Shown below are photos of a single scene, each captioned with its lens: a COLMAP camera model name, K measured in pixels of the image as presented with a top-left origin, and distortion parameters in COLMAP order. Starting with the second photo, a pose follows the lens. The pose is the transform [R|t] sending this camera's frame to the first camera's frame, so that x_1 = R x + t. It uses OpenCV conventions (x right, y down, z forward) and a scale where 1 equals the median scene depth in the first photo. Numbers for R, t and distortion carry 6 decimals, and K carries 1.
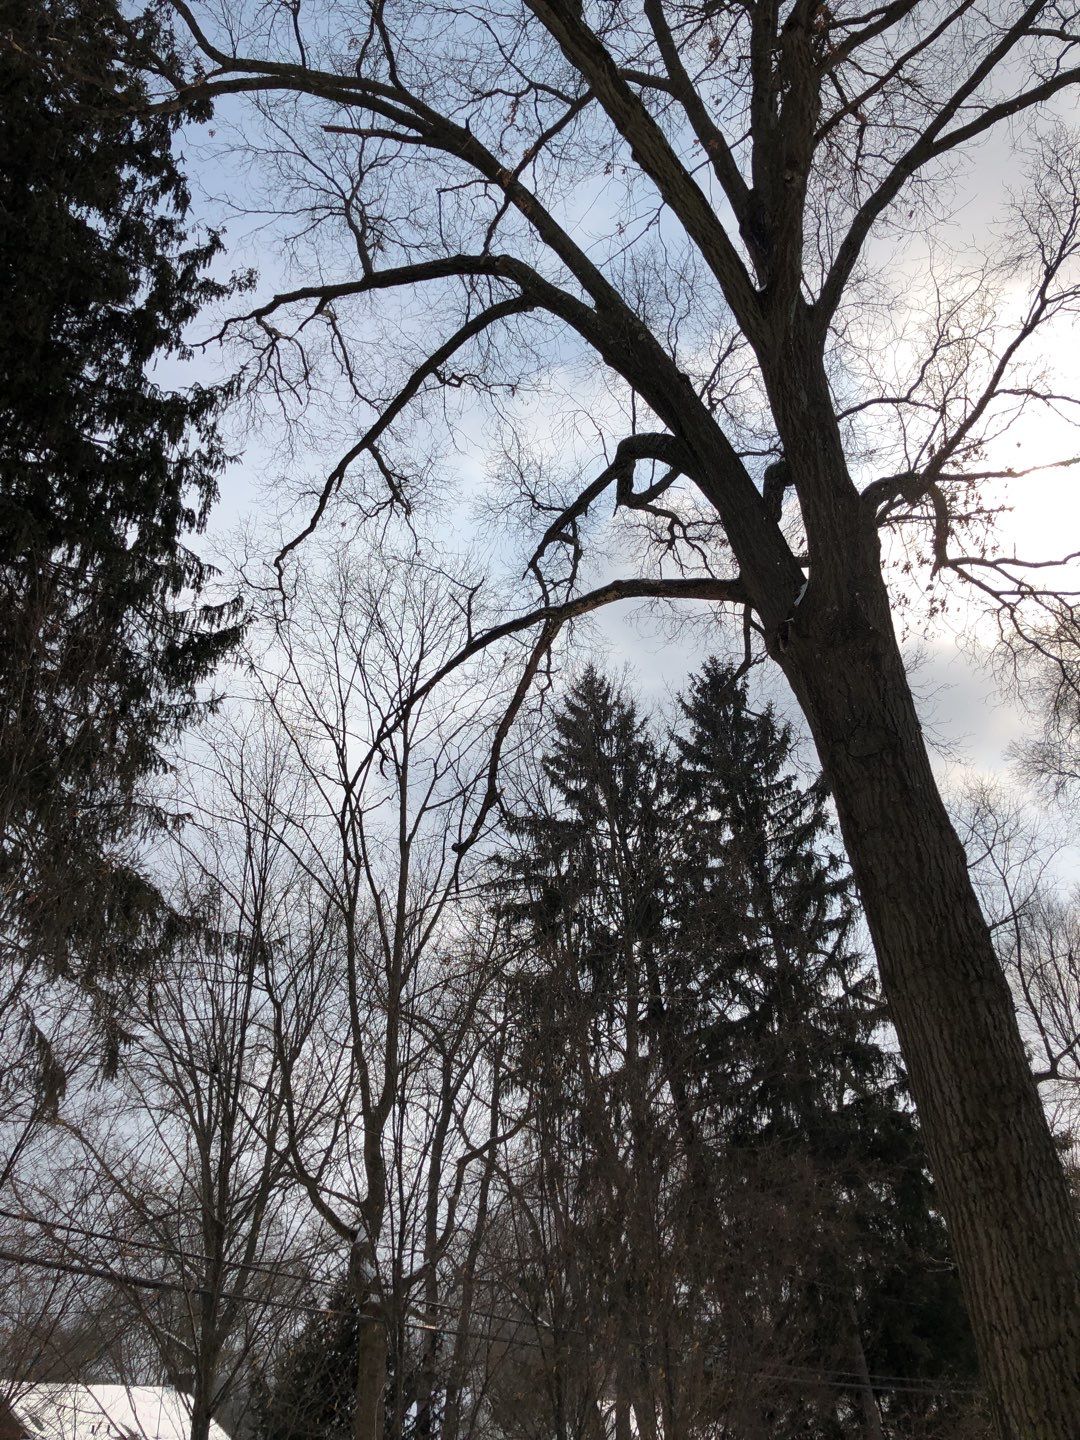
lens RADIAL K [[1167.0, 0, 535.7], [0, 1167.0, 712.0], [0, 0, 1]] dist [0.039184, -0.058999]
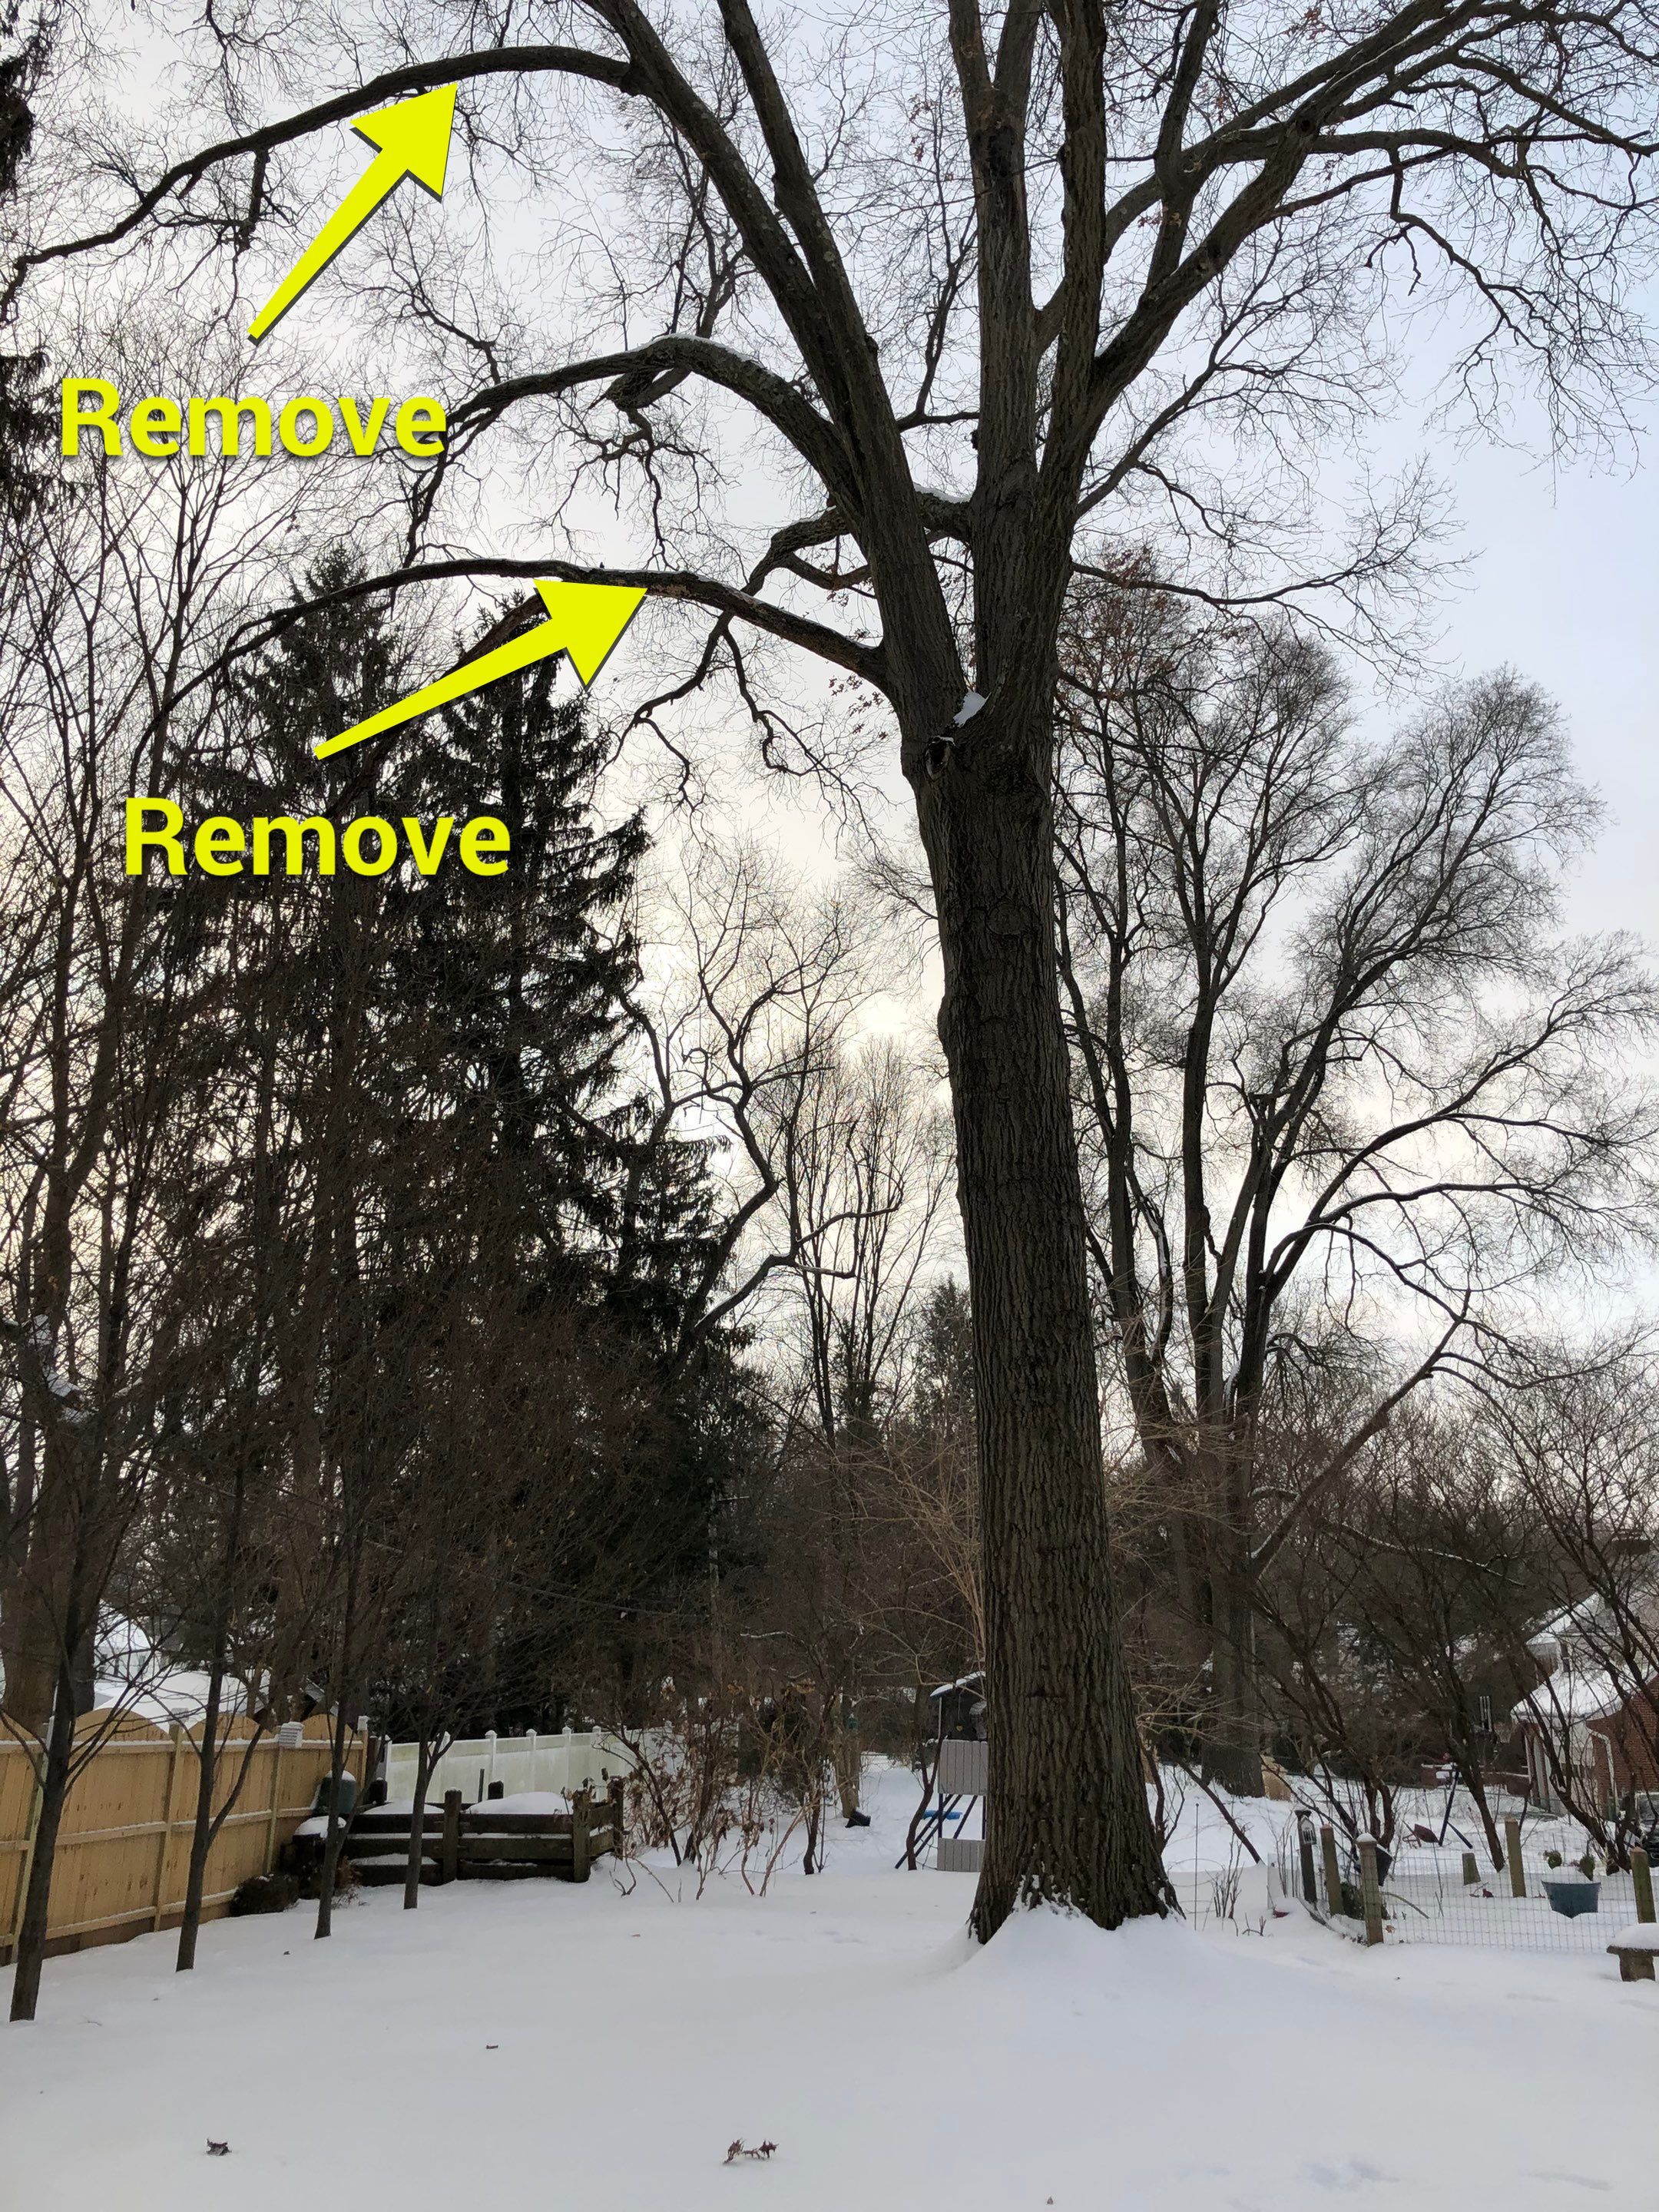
lens RADIAL K [[1841.9, 0, 805.8], [0, 1841.9, 1062.4], [0, 0, 1]] dist [0.011055, -0.001739]
pose [[0.864289, 0.215170, 0.454650, -0.297579], [-0.313691, 0.937149, 0.152805, -0.023084], [-0.393196, -0.274688, 0.877464, -0.117562]]
